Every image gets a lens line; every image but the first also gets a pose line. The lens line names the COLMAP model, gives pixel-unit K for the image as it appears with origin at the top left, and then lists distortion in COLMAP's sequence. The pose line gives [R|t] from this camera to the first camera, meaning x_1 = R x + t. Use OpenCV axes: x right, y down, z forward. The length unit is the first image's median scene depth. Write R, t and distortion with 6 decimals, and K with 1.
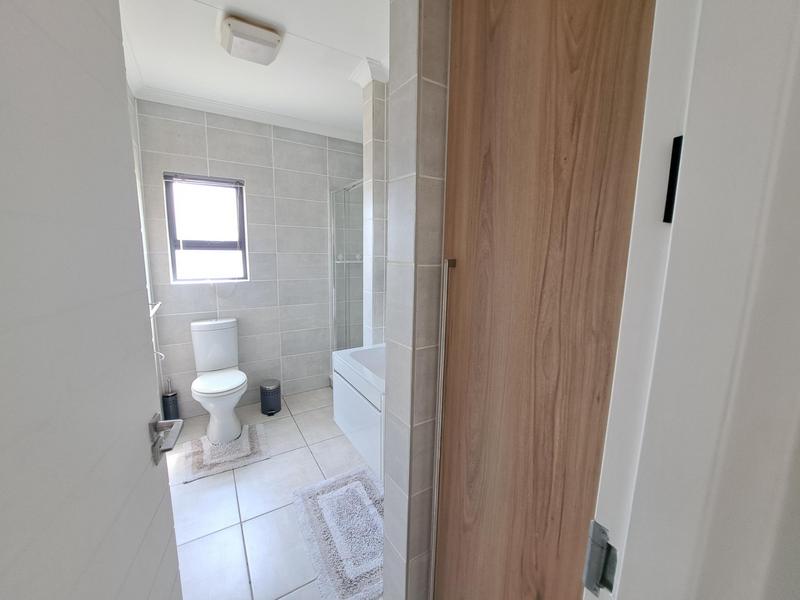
lens RADIAL K [[320.6, 0, 400.0], [0, 320.6, 300.0], [0, 0, 1]] dist [-0.013164, -0.000108]
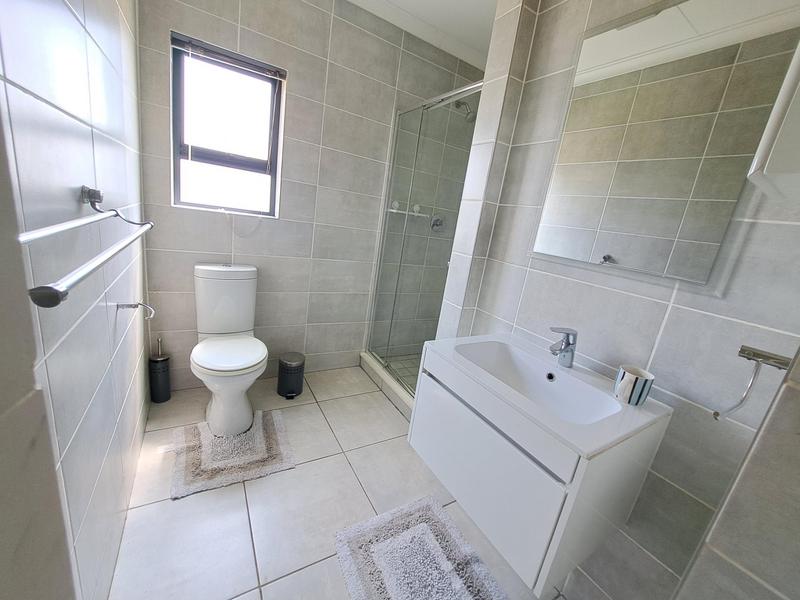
lens RADIAL K [[321.4, 0, 400.0], [0, 321.4, 300.0], [0, 0, 1]] dist [-0.015135, -0.000182]
pose [[0.991363, 0.130010, 0.017238, -0.208193], [-0.131053, 0.987056, 0.092444, 0.023674], [-0.004997, -0.093905, 0.995569, 0.284370]]
